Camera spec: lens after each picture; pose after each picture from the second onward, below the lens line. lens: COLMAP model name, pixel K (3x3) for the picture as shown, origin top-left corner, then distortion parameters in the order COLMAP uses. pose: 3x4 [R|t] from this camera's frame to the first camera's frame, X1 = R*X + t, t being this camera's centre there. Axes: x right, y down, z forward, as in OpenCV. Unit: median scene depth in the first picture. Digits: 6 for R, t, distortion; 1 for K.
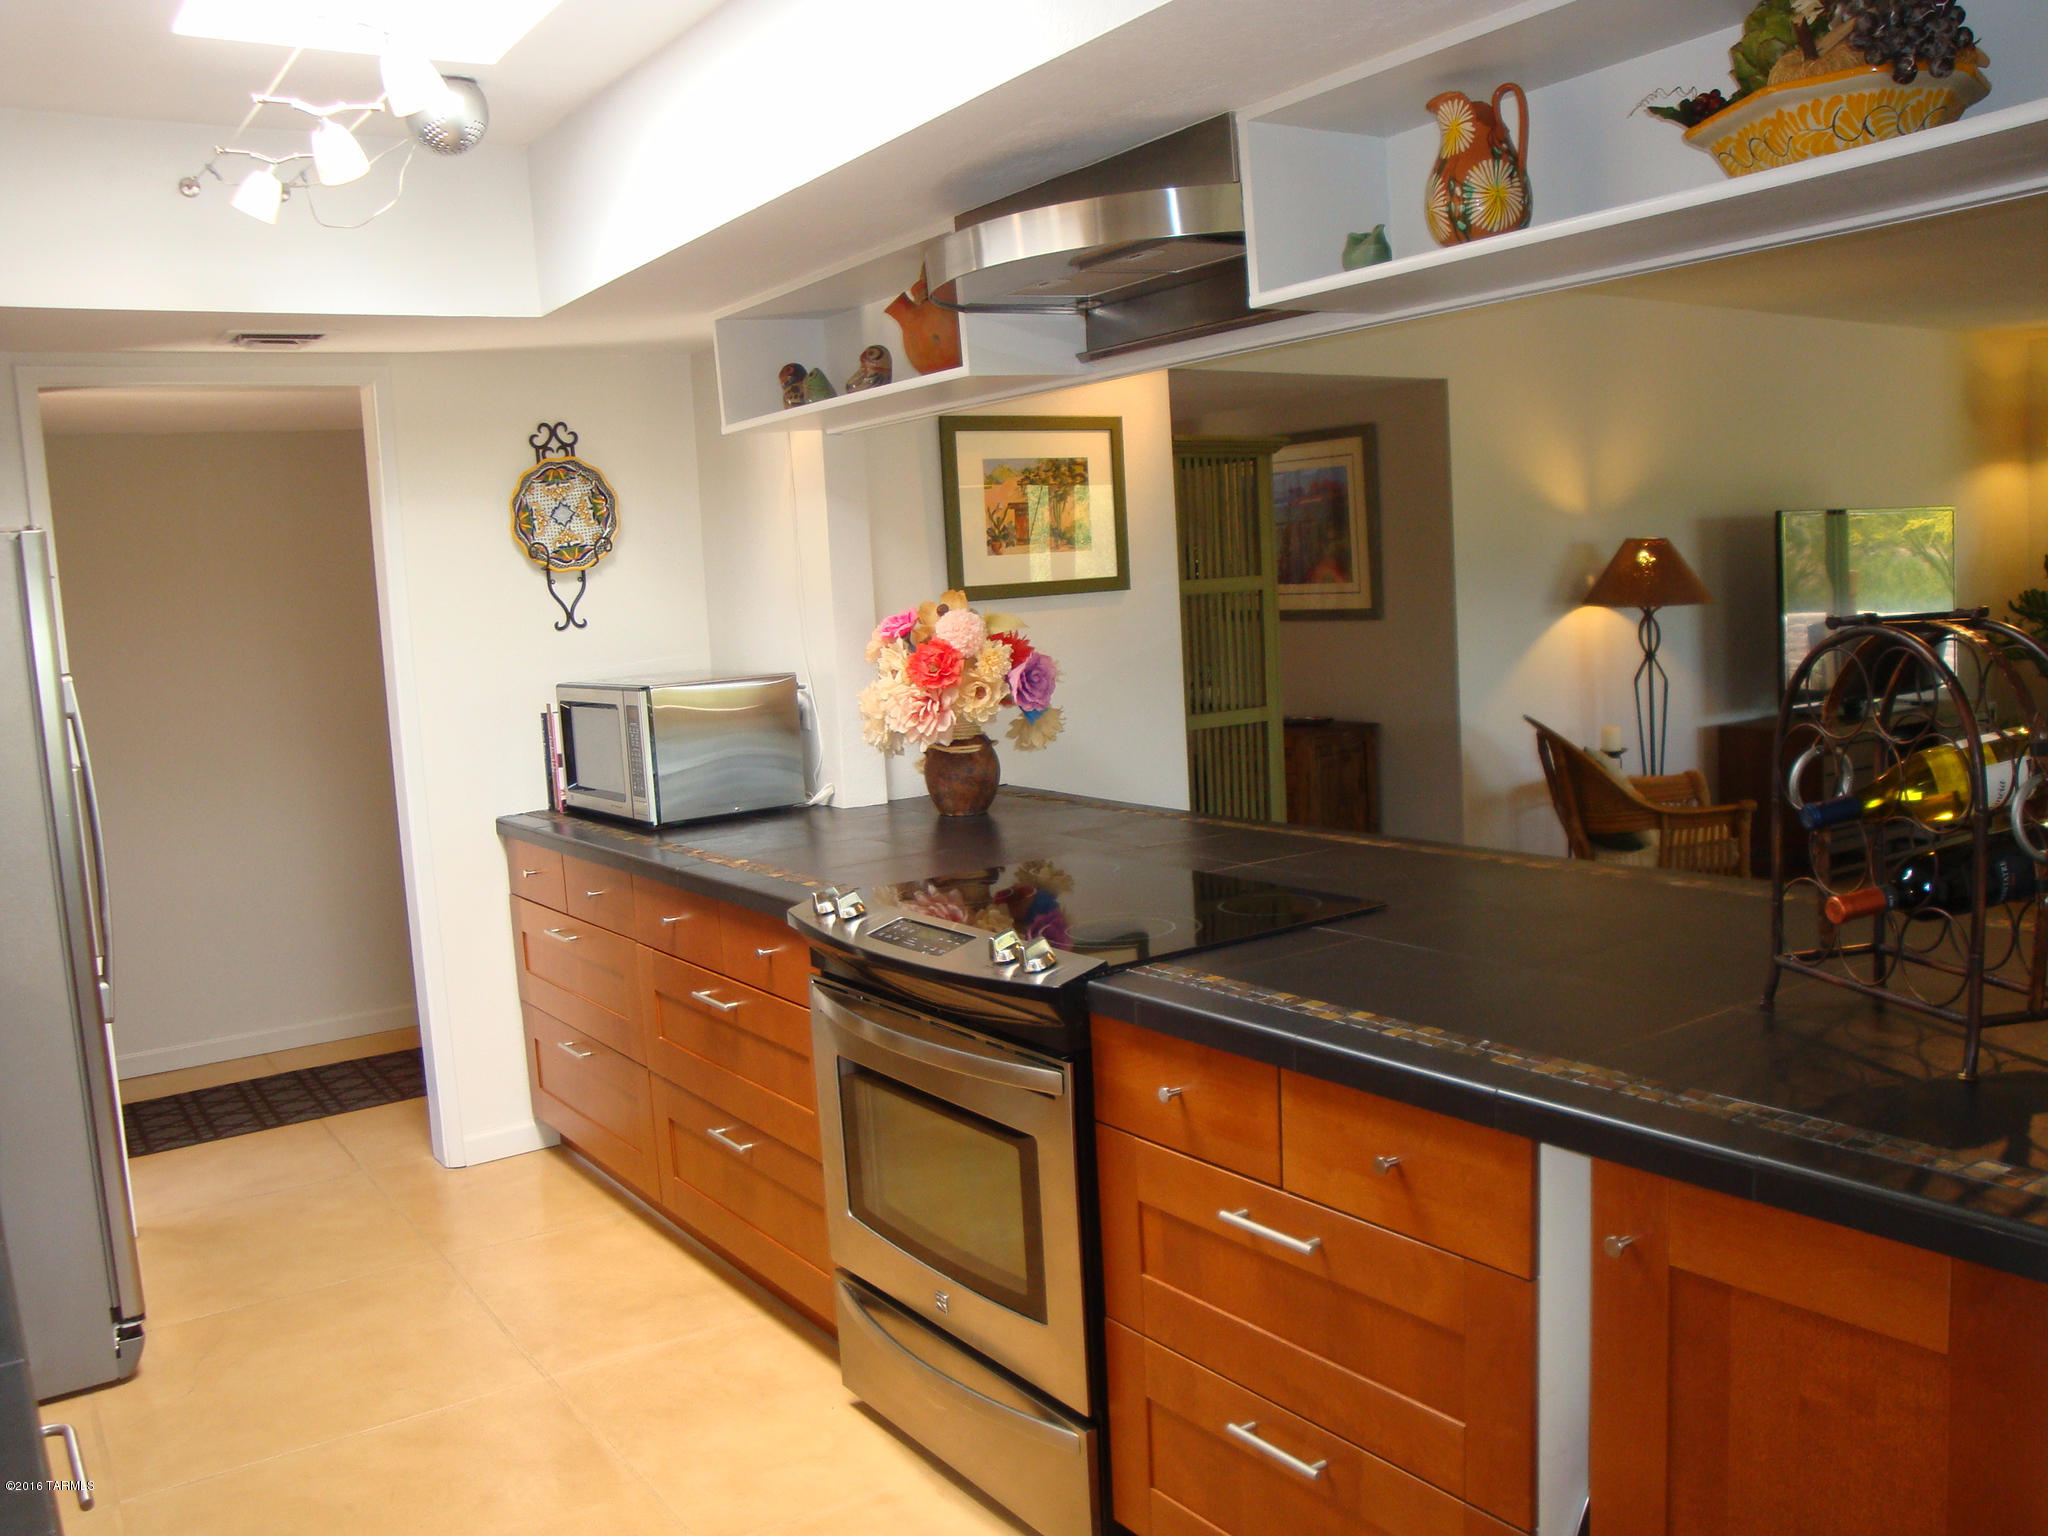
lens RADIAL K [[1731.2, 0, 1024.0], [0, 1731.2, 768.0], [0, 0, 1]] dist [-0.182578, 0.175329]
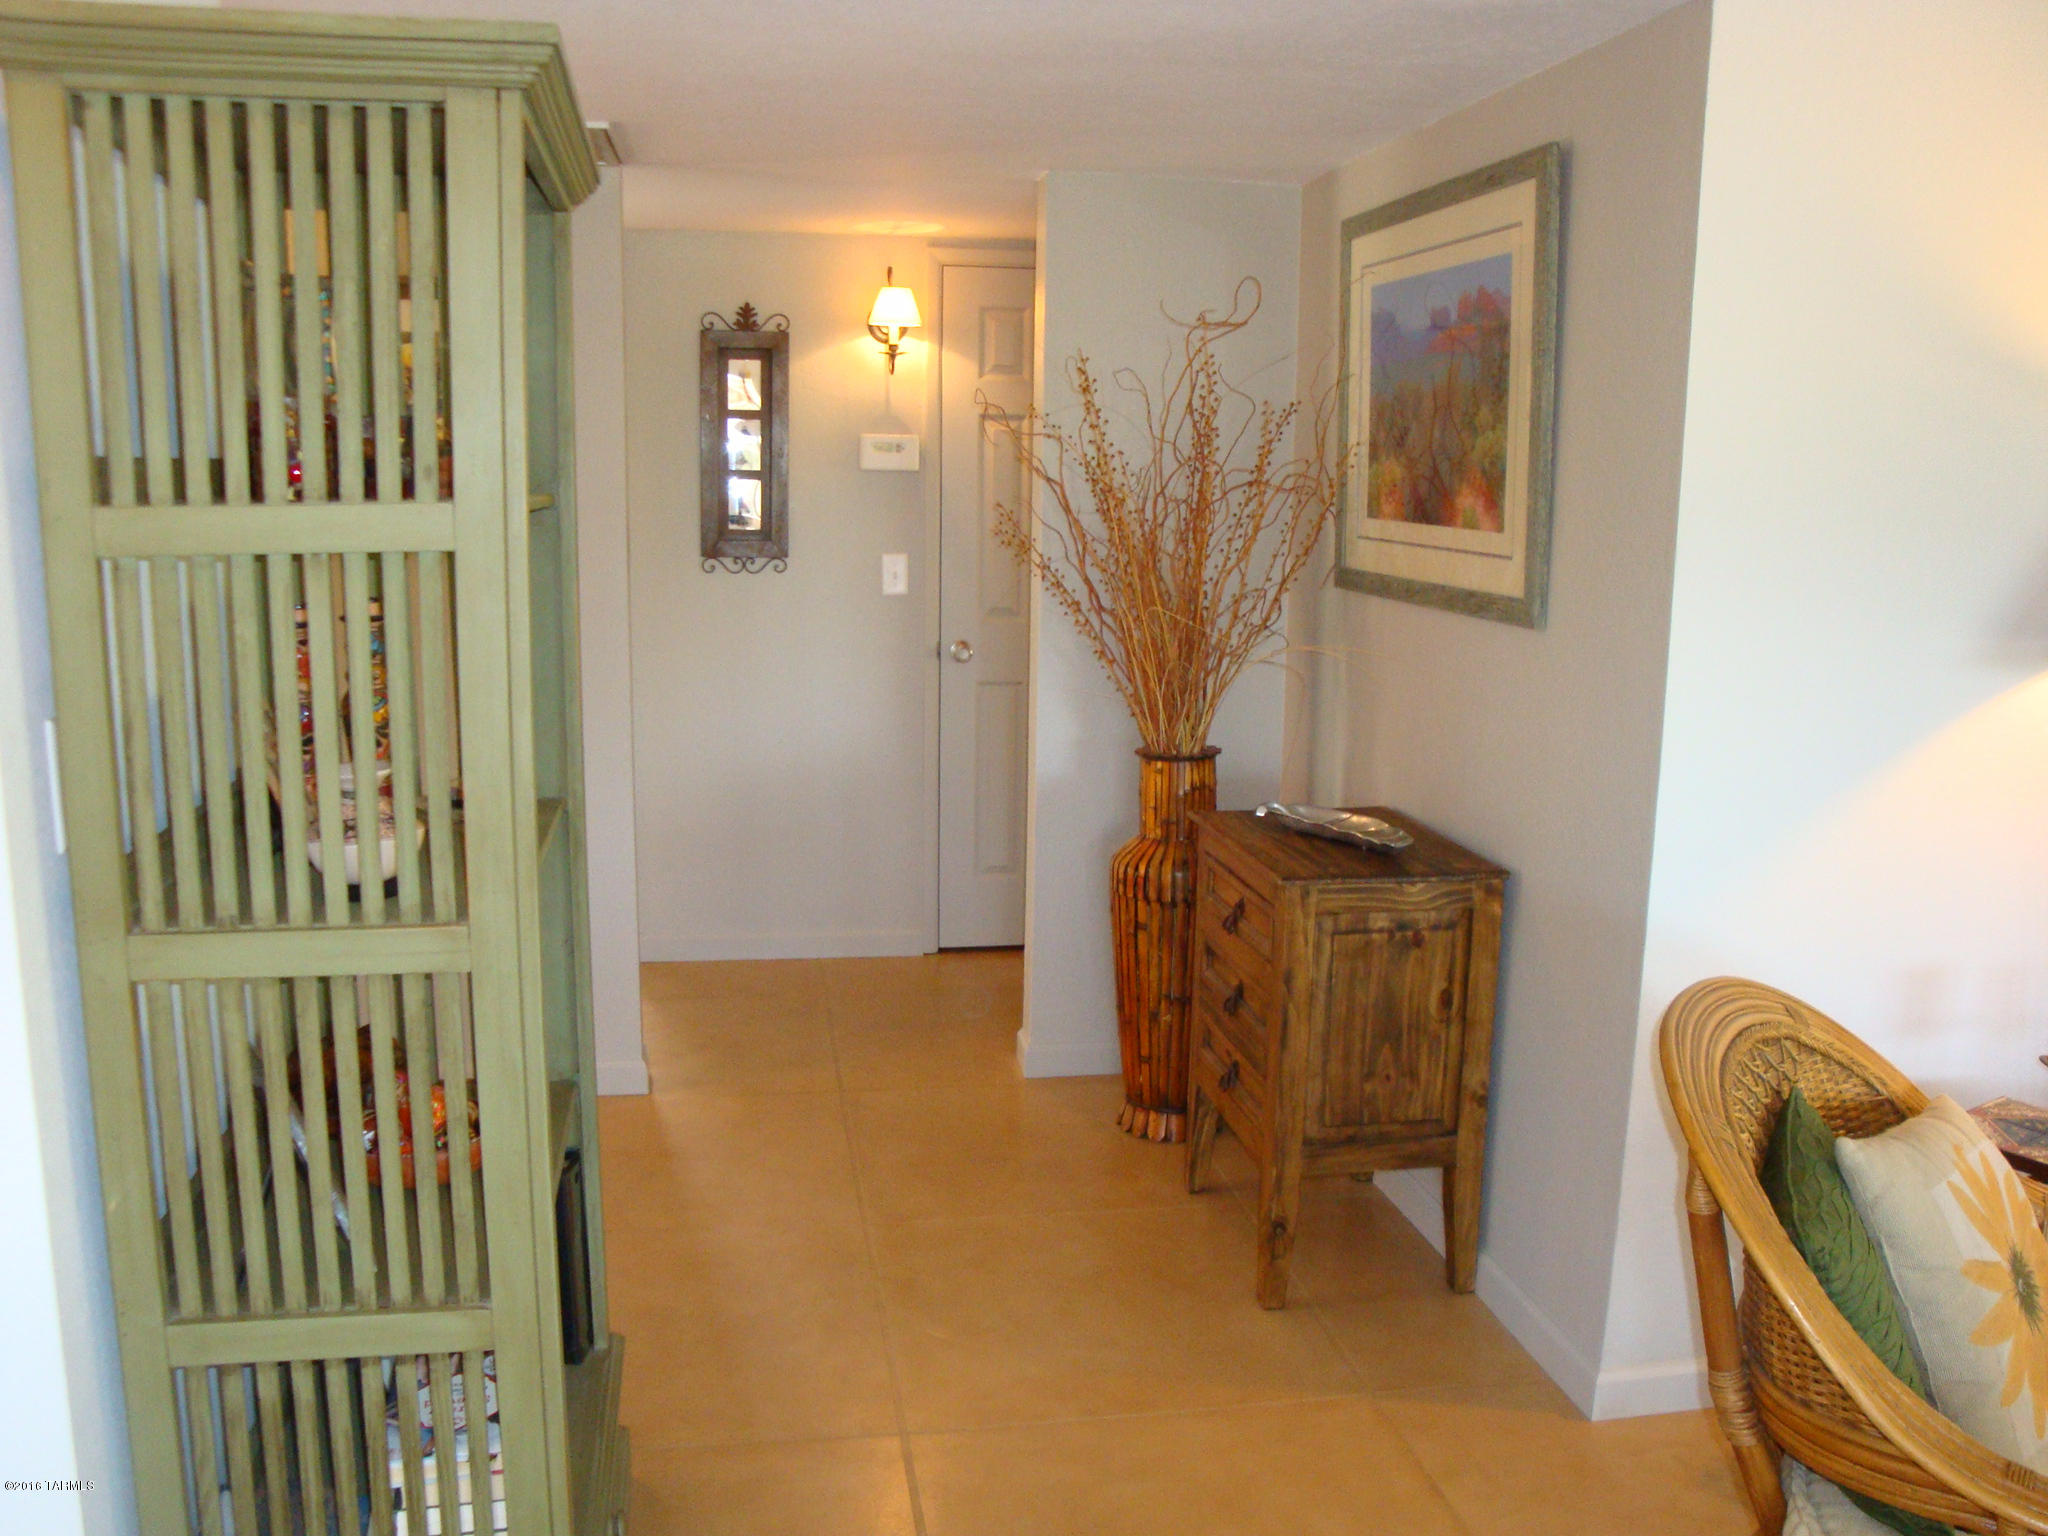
lens RADIAL K [[1731.2, 0, 1024.0], [0, 1731.2, 768.0], [0, 0, 1]] dist [-0.182578, 0.175329]
pose [[0.906455, 0.143413, -0.397204, 0.263246], [-0.115090, 0.988861, 0.094387, -0.078112], [0.406316, -0.039843, 0.912863, 0.575832]]
